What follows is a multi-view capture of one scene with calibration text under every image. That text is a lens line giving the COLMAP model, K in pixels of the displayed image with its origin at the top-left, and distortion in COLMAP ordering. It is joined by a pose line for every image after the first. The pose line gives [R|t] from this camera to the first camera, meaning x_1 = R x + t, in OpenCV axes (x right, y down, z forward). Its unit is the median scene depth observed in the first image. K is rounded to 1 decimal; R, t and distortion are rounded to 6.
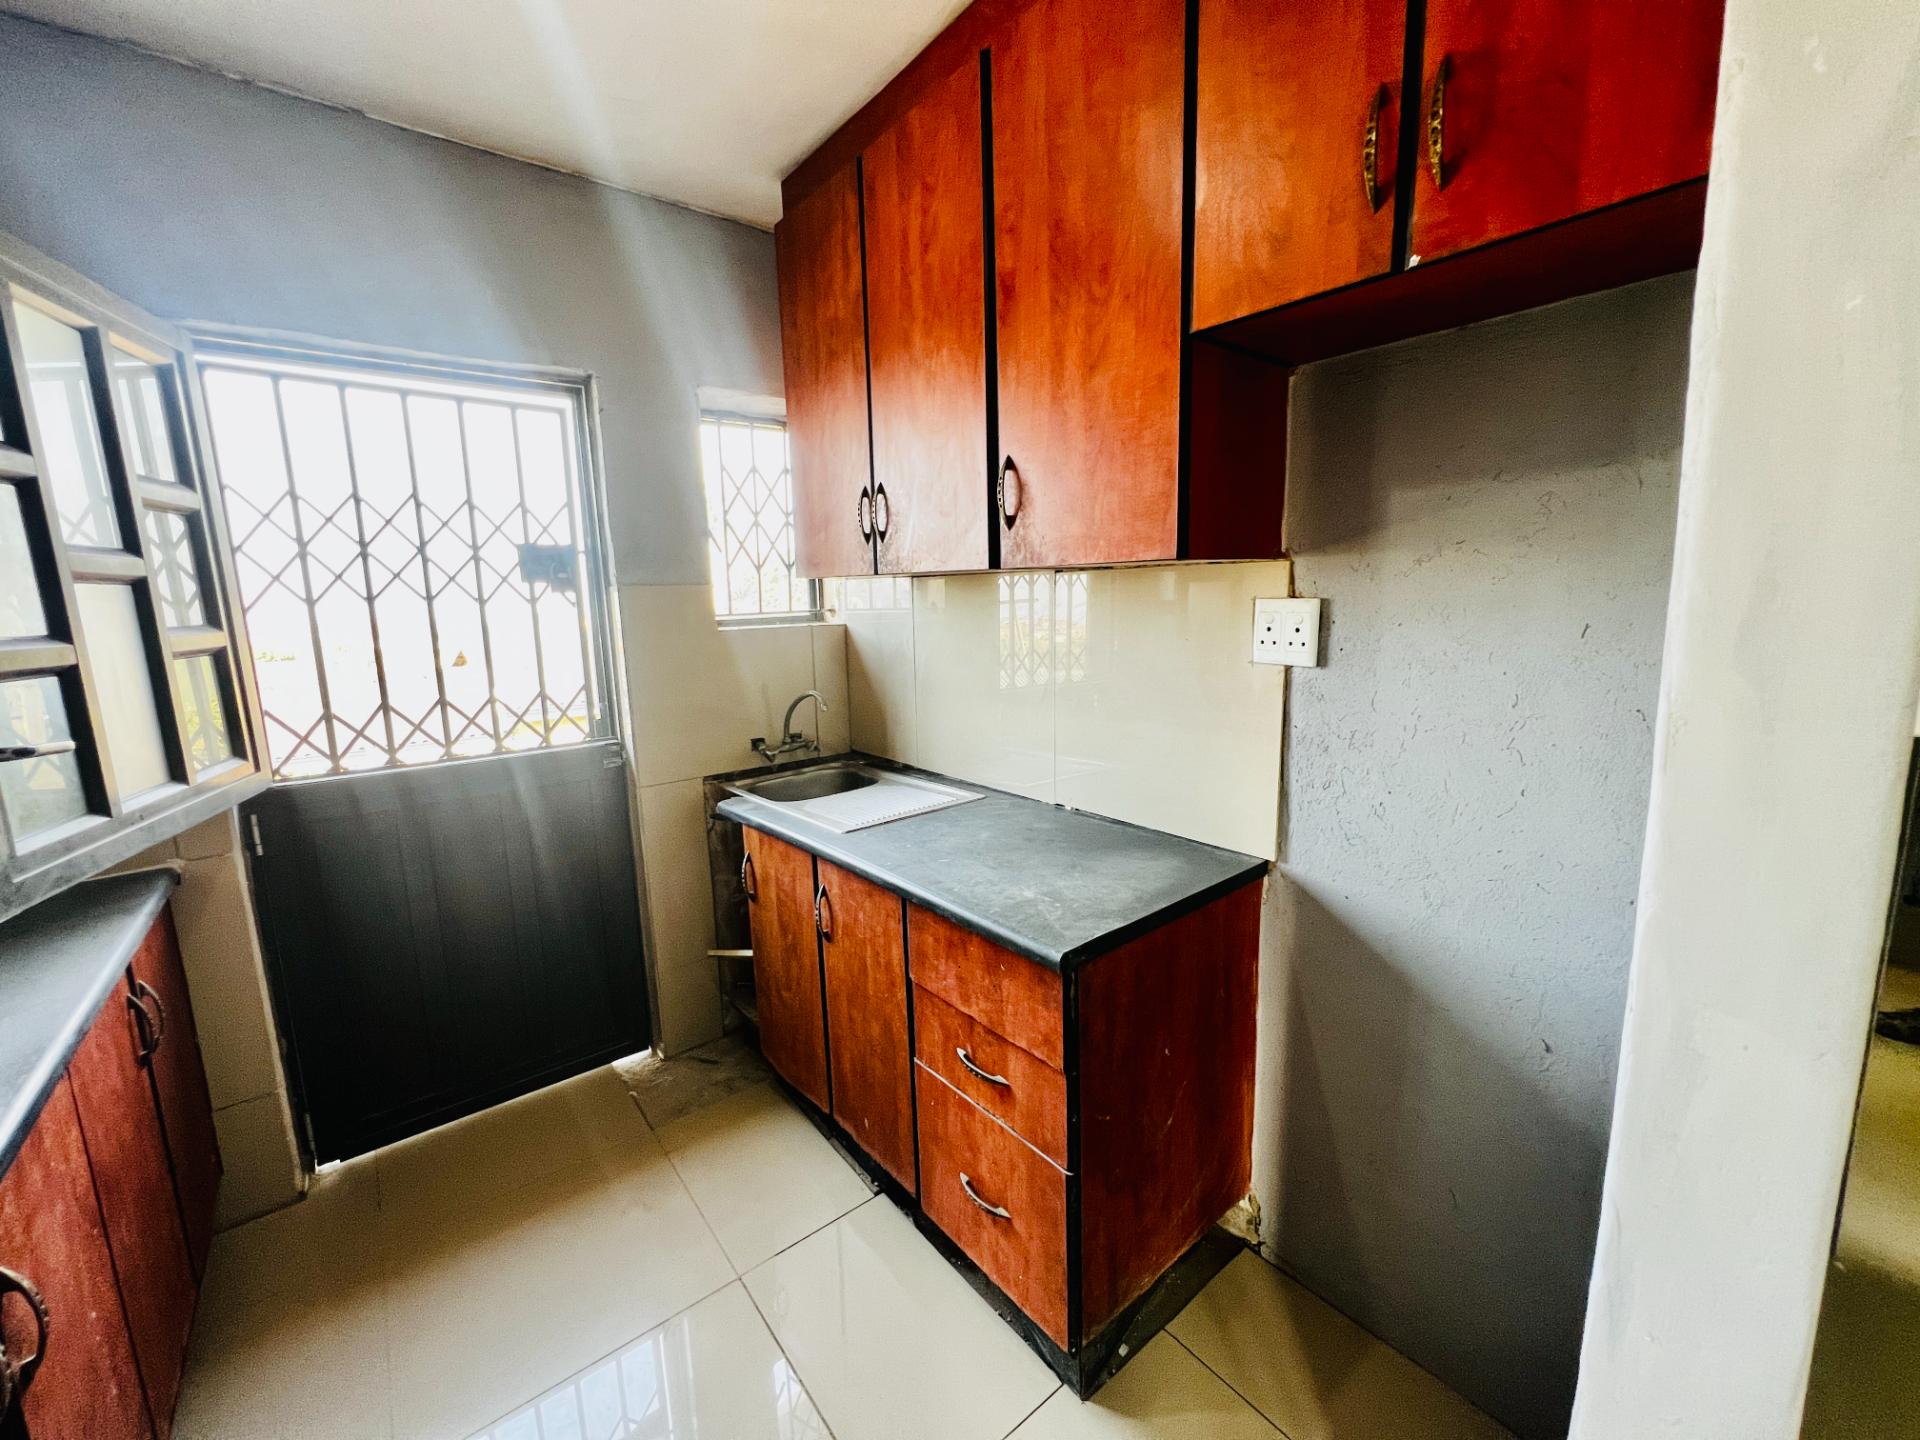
lens RADIAL K [[770.8, 0, 969.6], [0, 770.8, 708.6], [0, 0, 1]] dist [-0.002199, 0.001256]
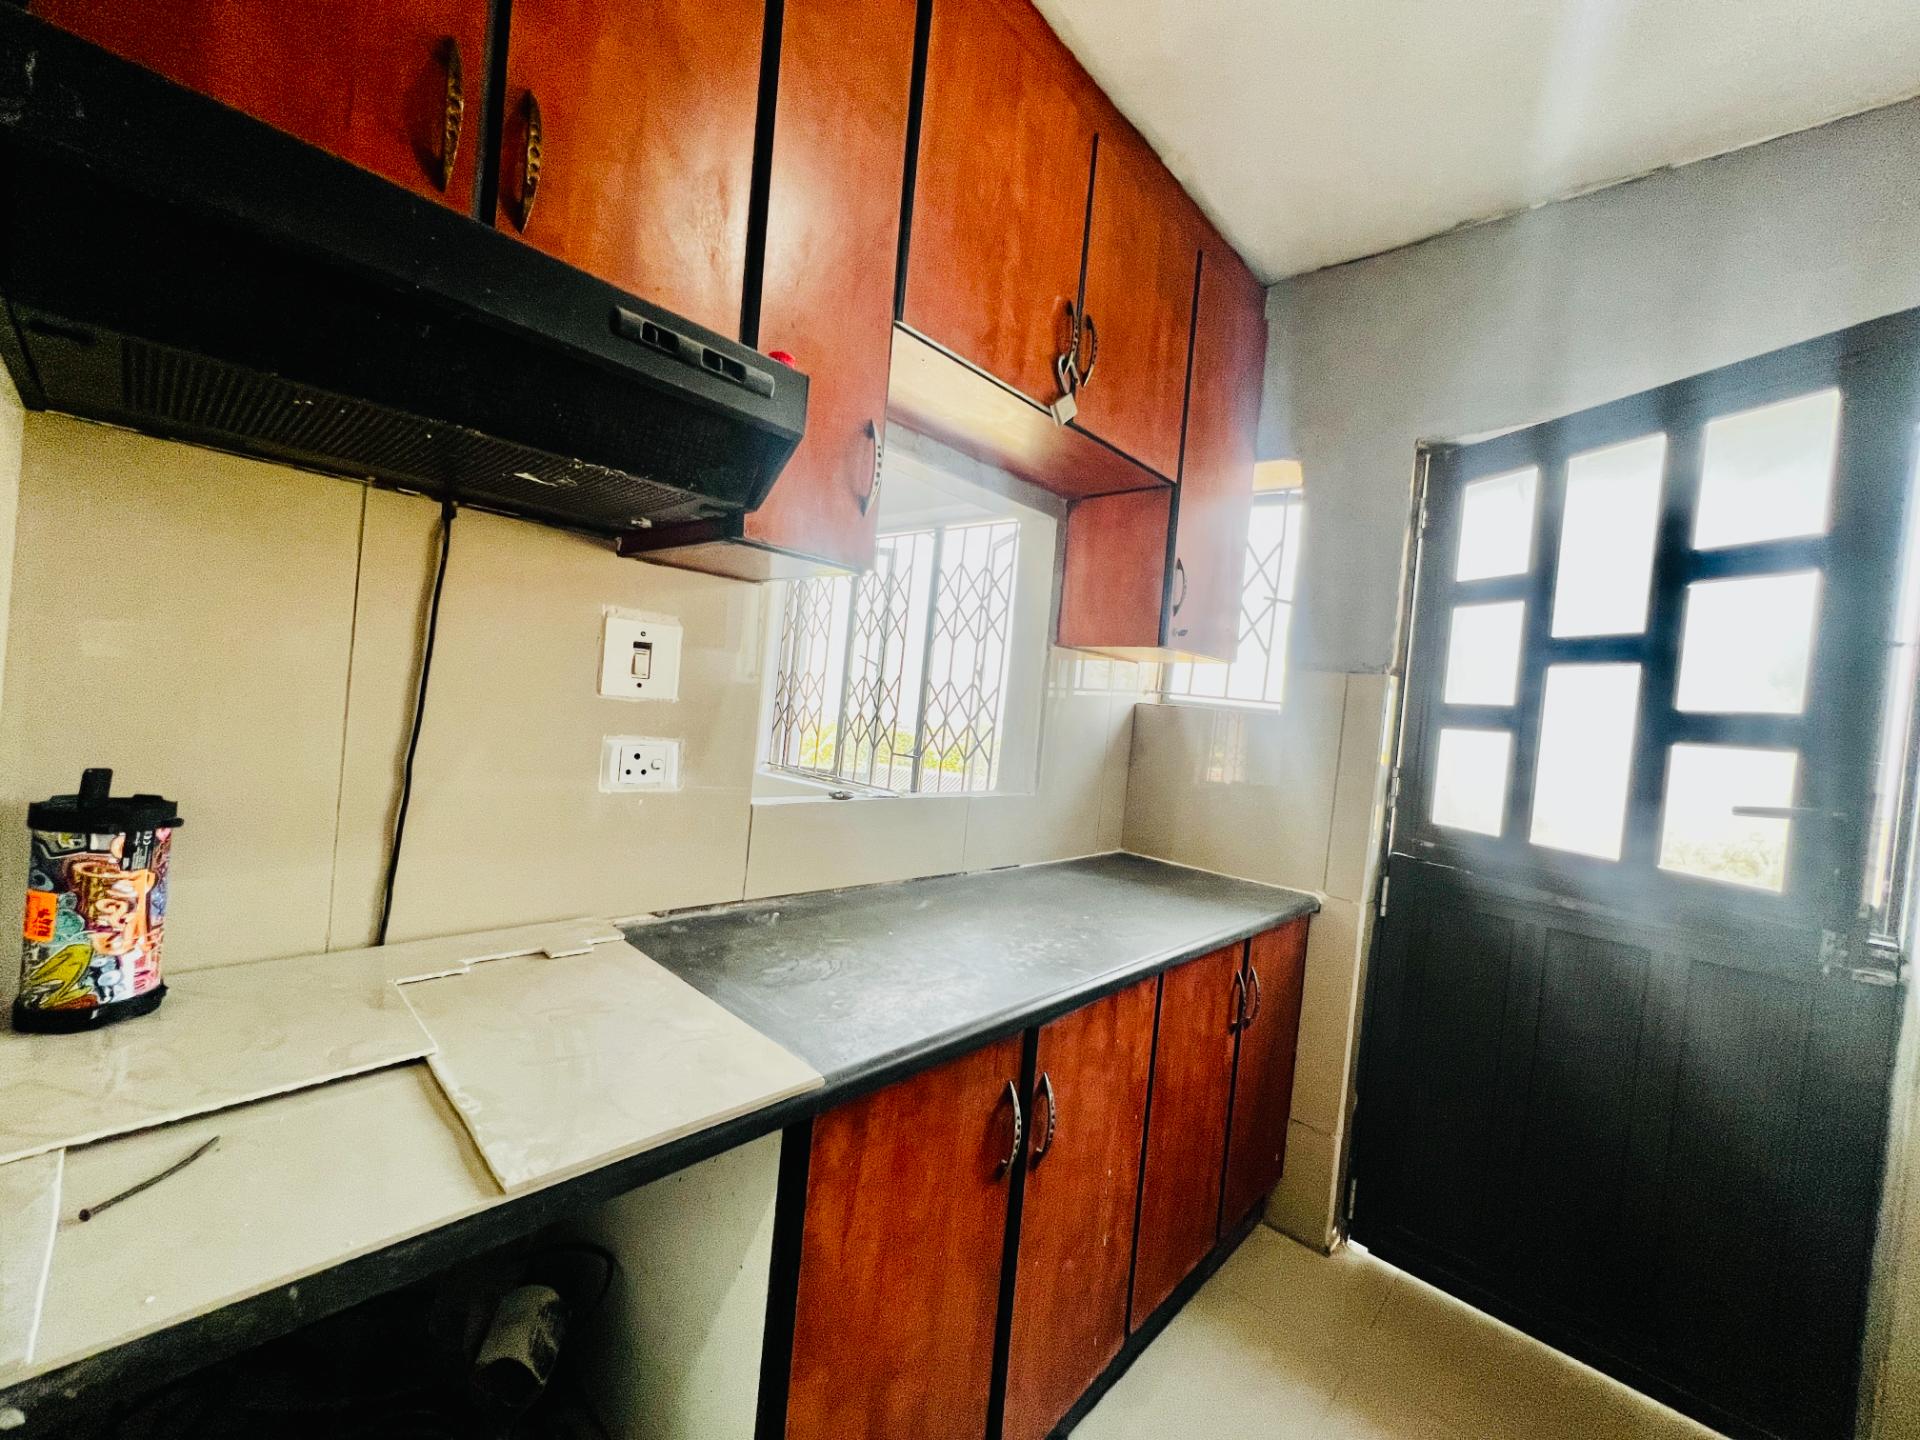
lens RADIAL K [[770.8, 0, 958.2], [0, 770.8, 715.5], [0, 0, 1]] dist [-0.002199, 0.001256]
pose [[0.147245, 0.060243, -0.987264, 0.028821], [-0.250656, 0.967833, 0.021674, 0.047876], [0.956813, 0.244273, 0.157609, 0.210873]]
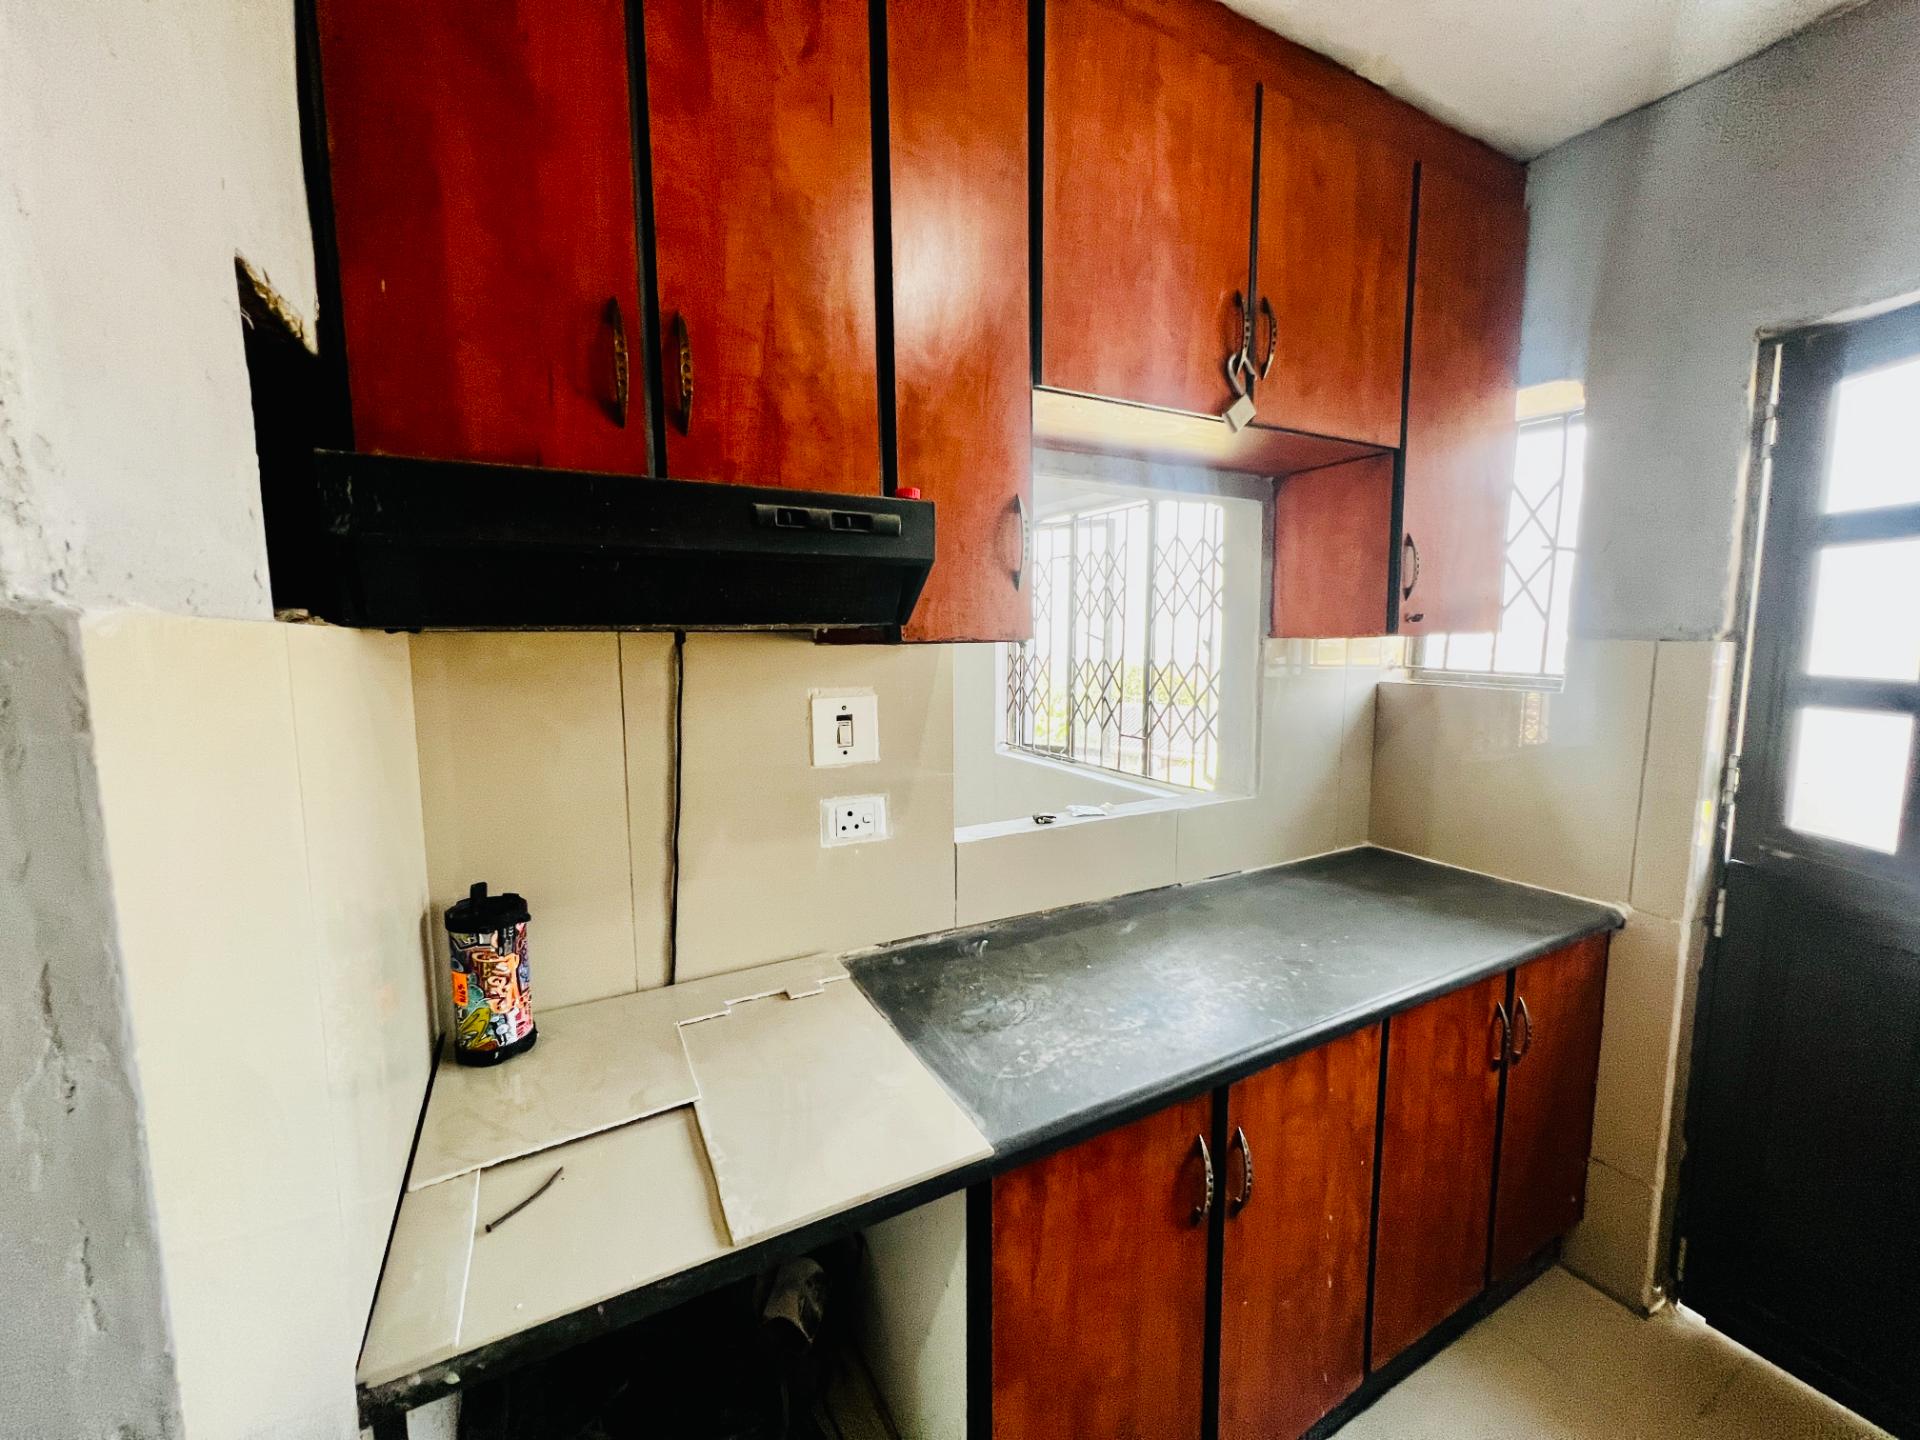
lens RADIAL K [[770.8, 0, 958.9], [0, 770.8, 714.4], [0, 0, 1]] dist [-0.002199, 0.001256]
pose [[-0.175083, 0.140154, -0.974527, 0.043031], [-0.143298, 0.975648, 0.166060, -0.079016], [0.974070, 0.168722, -0.150736, 0.265303]]
